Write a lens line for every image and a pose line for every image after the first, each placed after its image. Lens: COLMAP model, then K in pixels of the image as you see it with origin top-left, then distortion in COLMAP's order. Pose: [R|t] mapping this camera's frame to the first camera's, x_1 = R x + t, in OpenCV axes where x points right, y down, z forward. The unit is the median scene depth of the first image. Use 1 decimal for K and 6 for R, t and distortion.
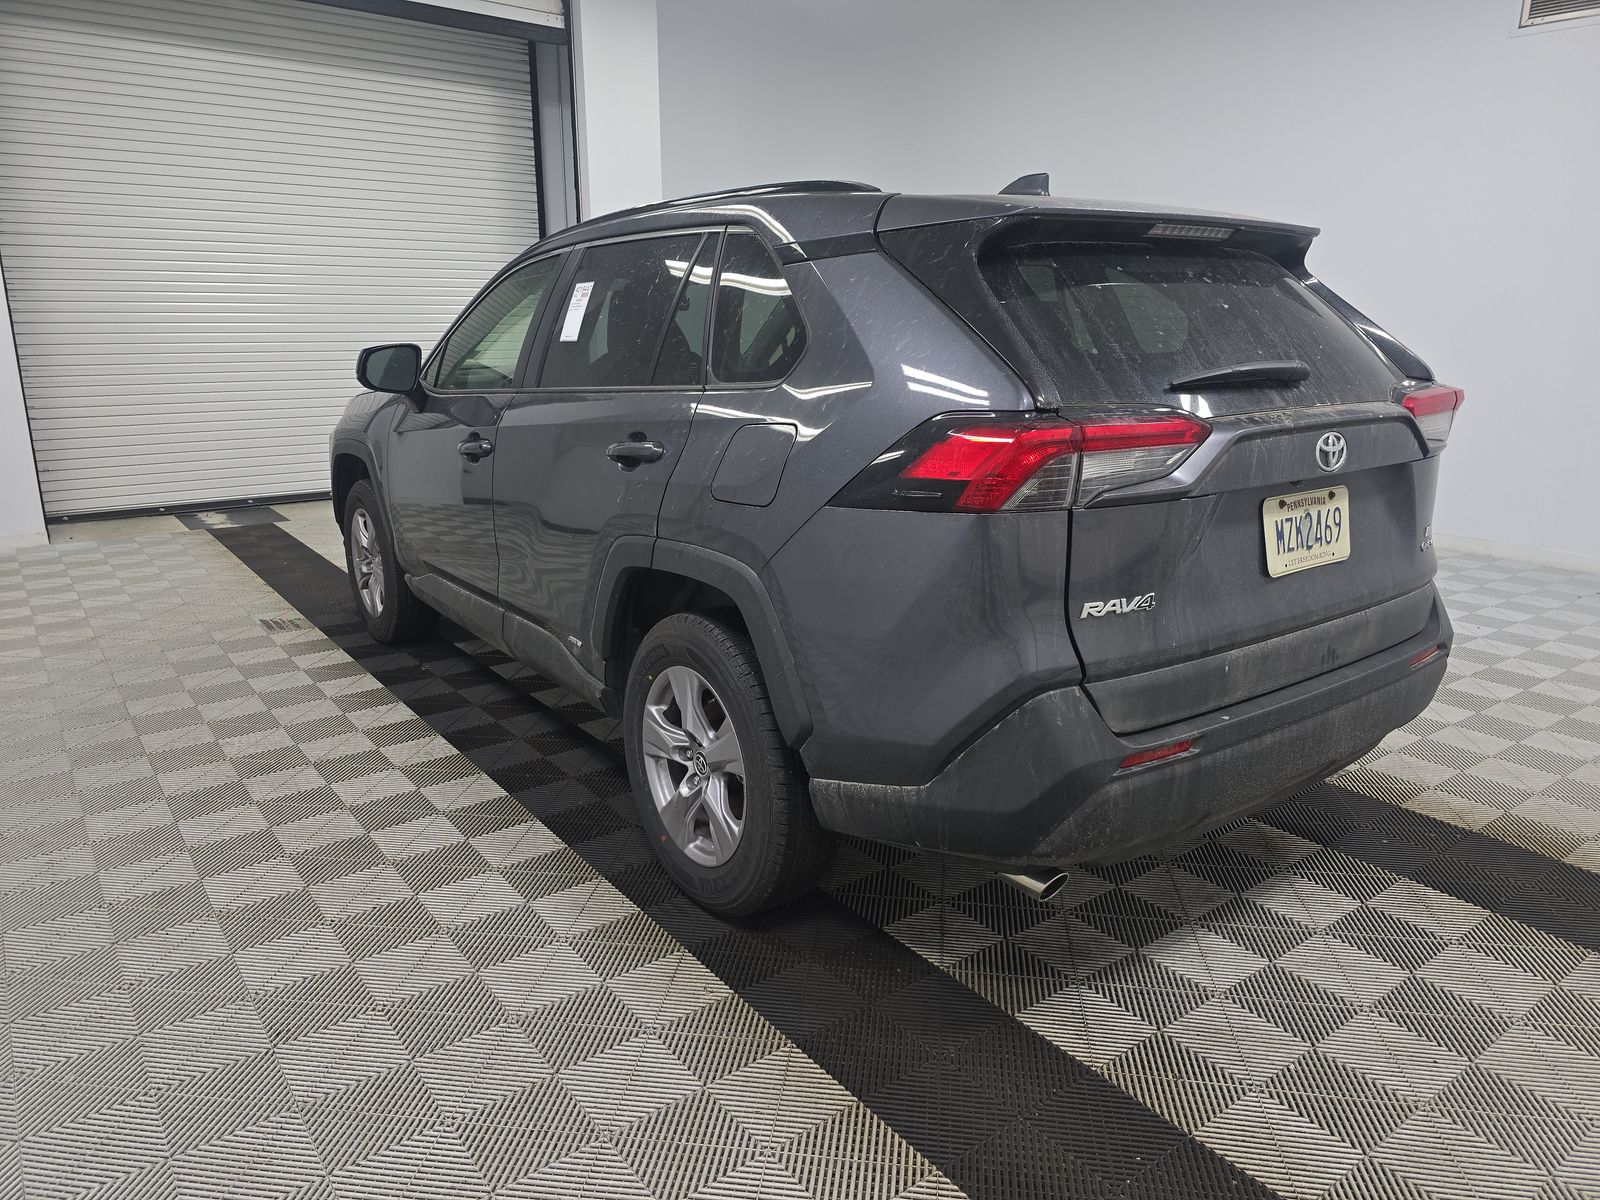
lens RADIAL K [[1087.5, 0, 800.0], [0, 1087.5, 600.0], [0, 0, 1]] dist [0.032344, -0.022291]
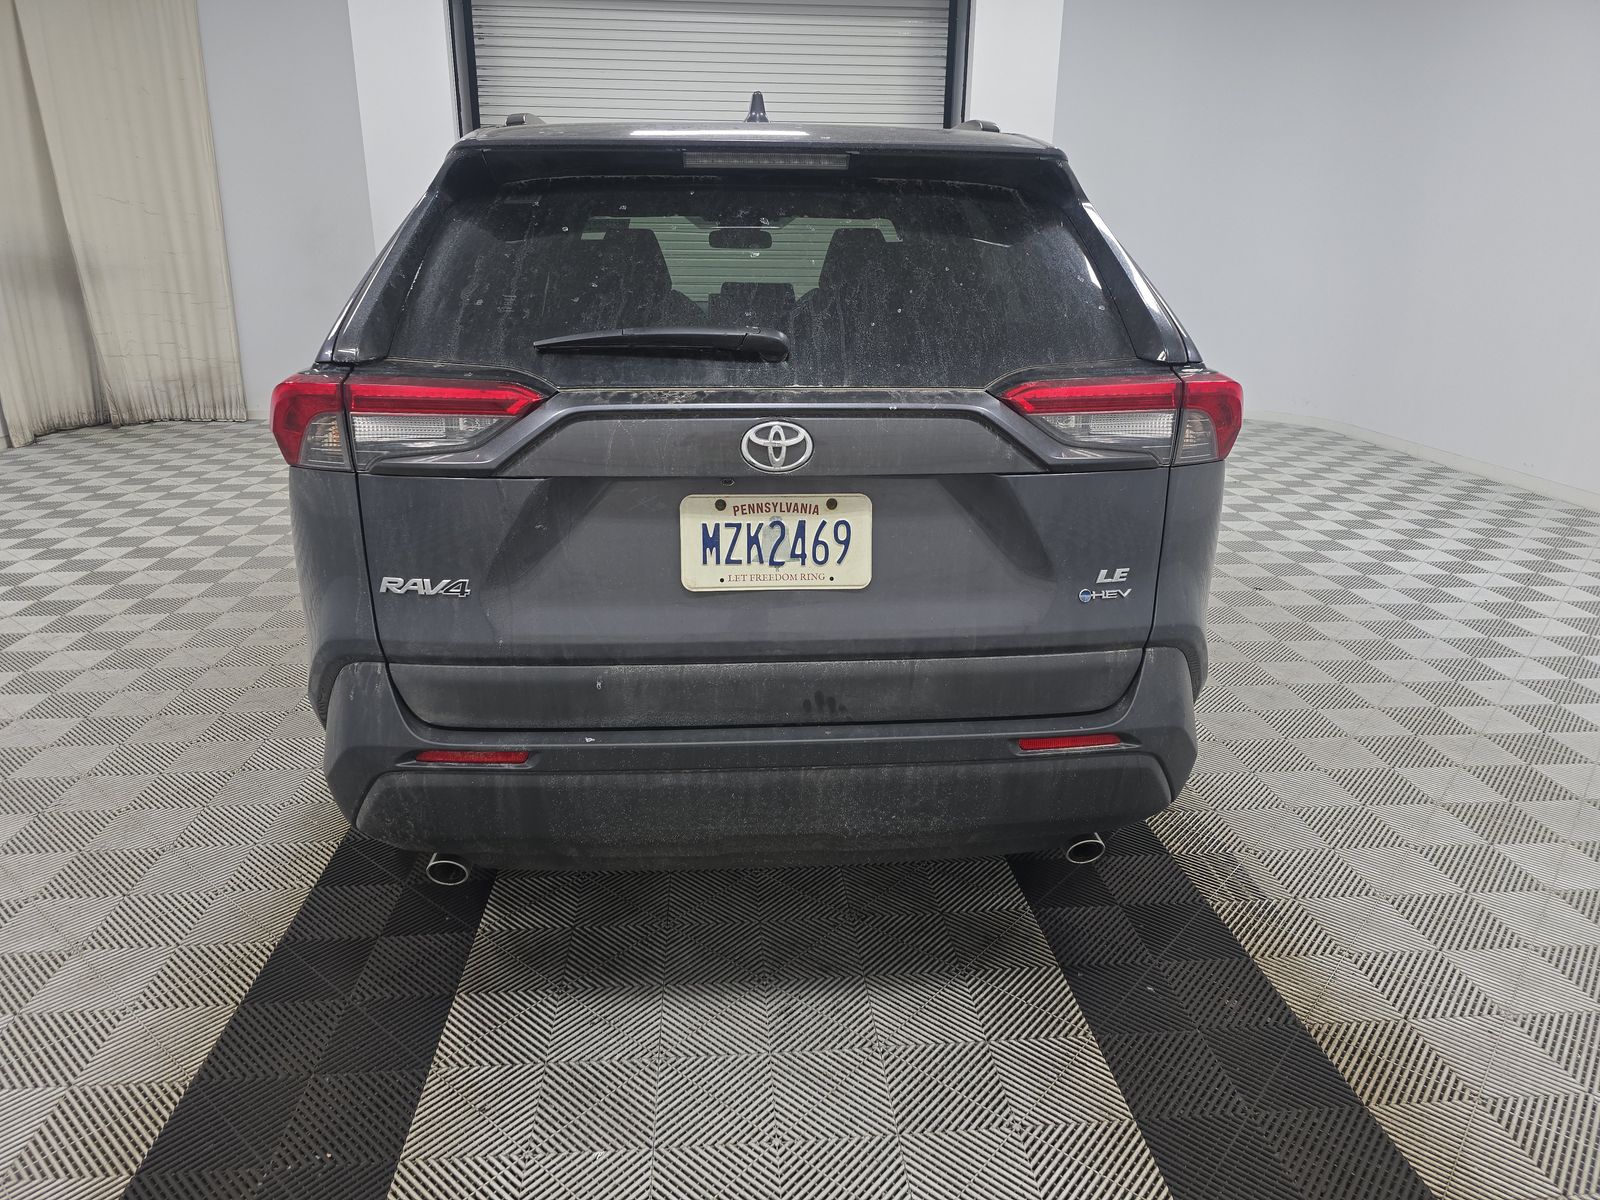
lens RADIAL K [[1067.5, 0, 812.2], [0, 1067.5, 594.1], [0, 0, 1]] dist [0.112122, -0.181818]
pose [[0.846828, 0.171504, -0.503456, 0.908665], [-0.143409, 0.985153, 0.094378, -0.106670], [0.512168, -0.007721, 0.858851, 0.346456]]
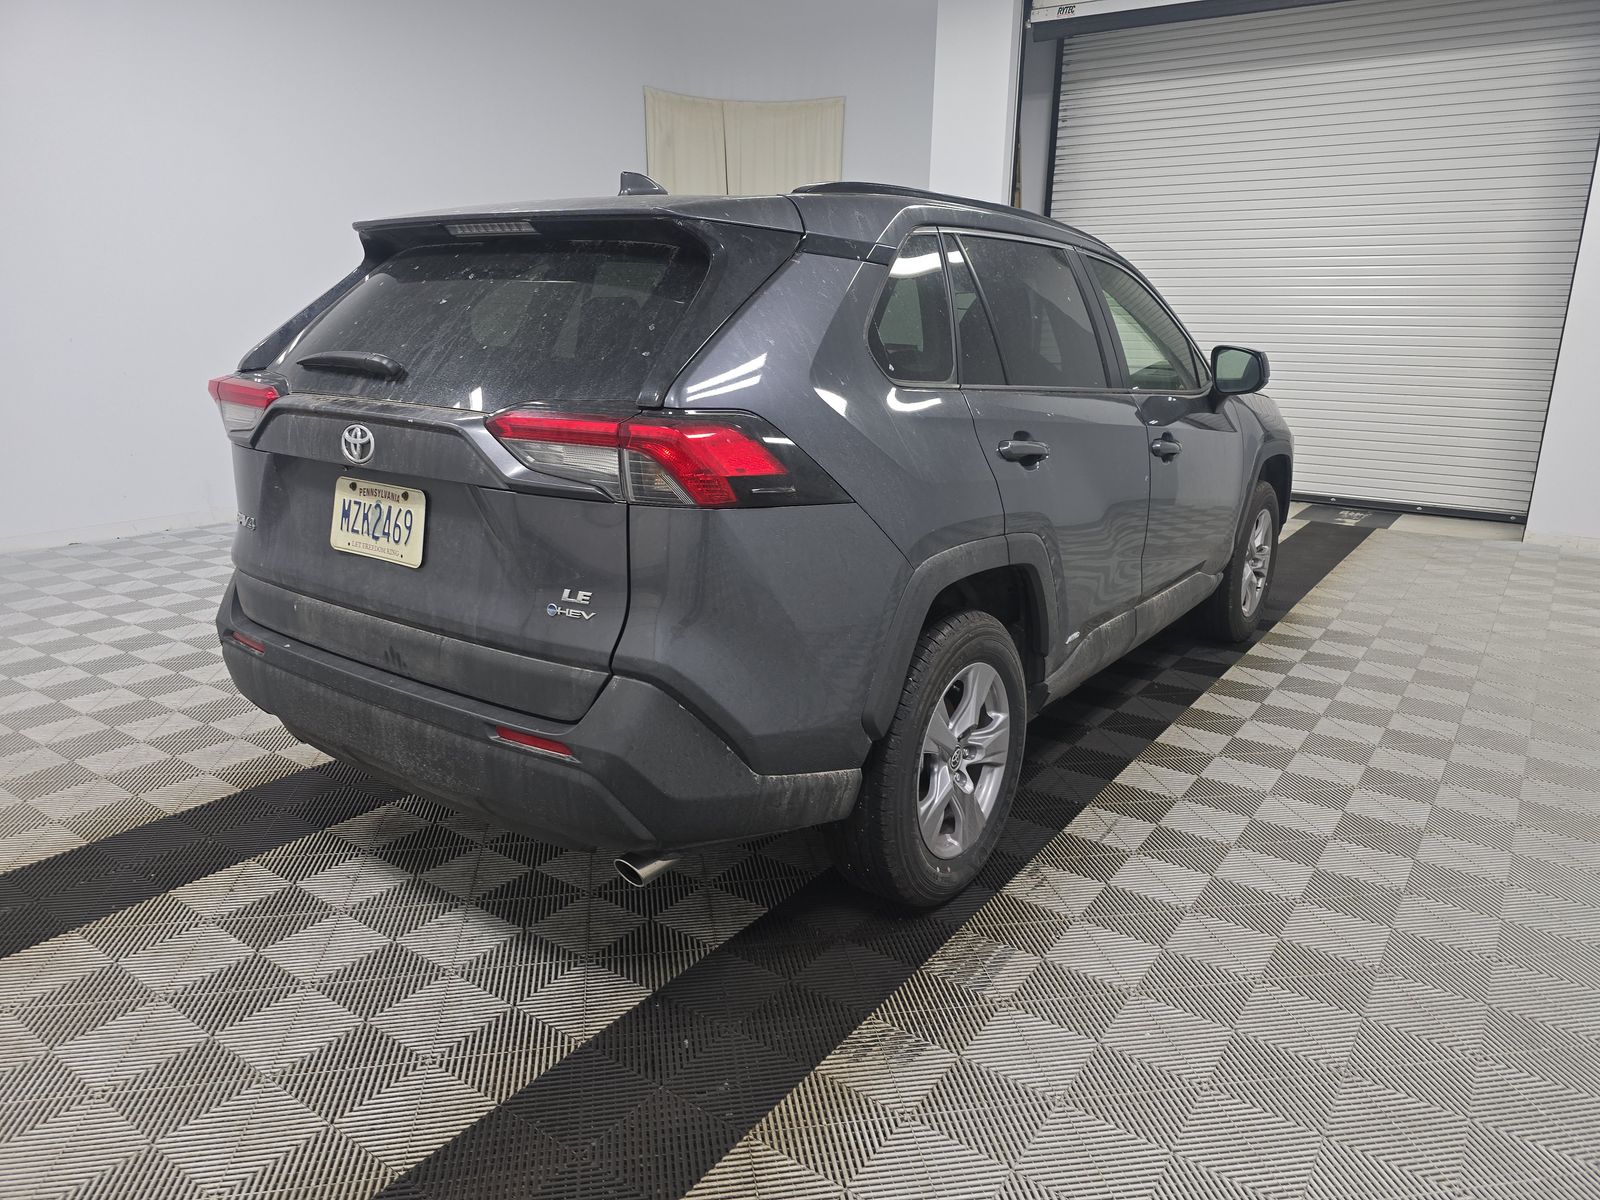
lens RADIAL K [[1067.5, 0, 812.2], [0, 1067.5, 594.1], [0, 0, 1]] dist [0.112122, -0.181818]
pose [[0.312656, 0.250909, -0.916128, 1.567005], [-0.255123, 0.951224, 0.173452, -0.283565], [0.914964, 0.179495, 0.361418, 1.041815]]
